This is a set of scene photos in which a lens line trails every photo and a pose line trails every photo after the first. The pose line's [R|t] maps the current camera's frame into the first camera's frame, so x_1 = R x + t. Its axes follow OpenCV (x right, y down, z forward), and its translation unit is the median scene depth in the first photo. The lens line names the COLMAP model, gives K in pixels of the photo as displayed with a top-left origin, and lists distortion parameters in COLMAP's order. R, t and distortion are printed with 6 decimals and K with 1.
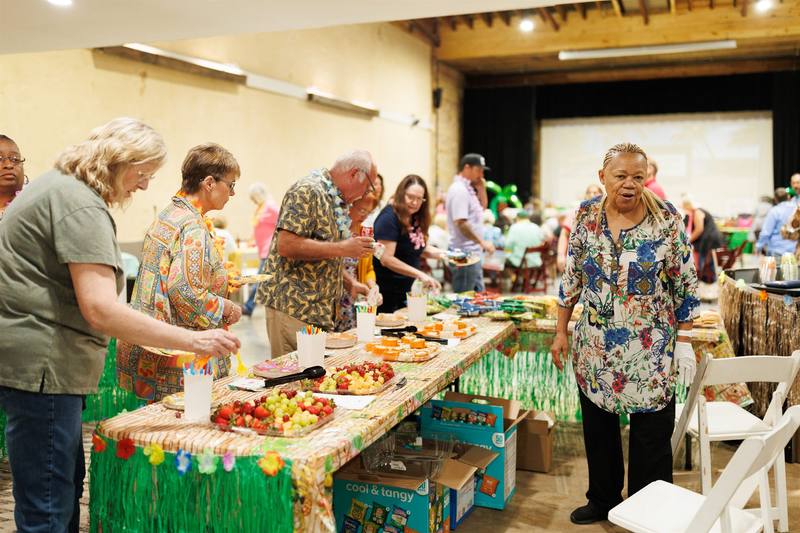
lens RADIAL K [[736.4, 0, 421.3], [0, 736.4, 265.5], [0, 0, 1]] dist [0.009731, 0.013162]
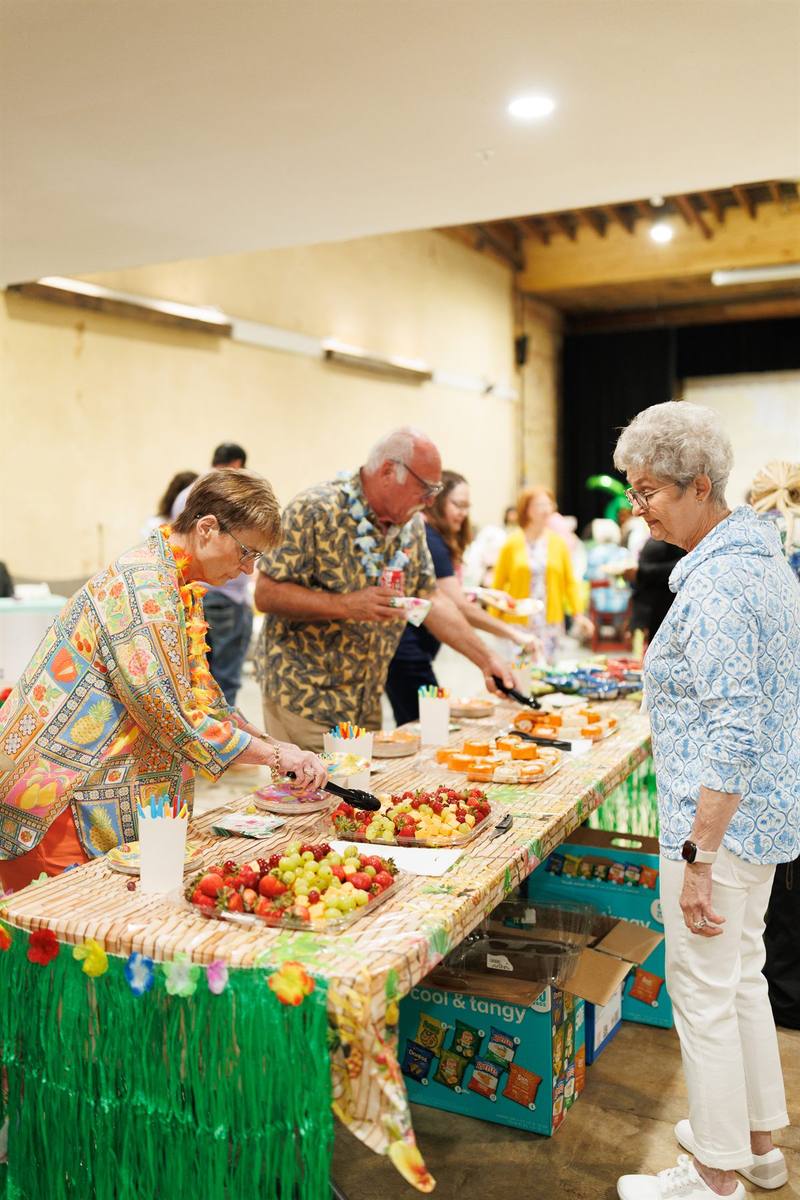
lens RADIAL K [[984.4, 0, 400.1], [0, 984.4, 600.5], [0, 0, 1]] dist [0.008758, 0.004390]
pose [[0.997878, -0.012997, -0.063801, -0.058519], [0.013596, 0.999867, 0.008956, -0.027681], [0.063676, -0.009805, 0.997922, 0.217445]]
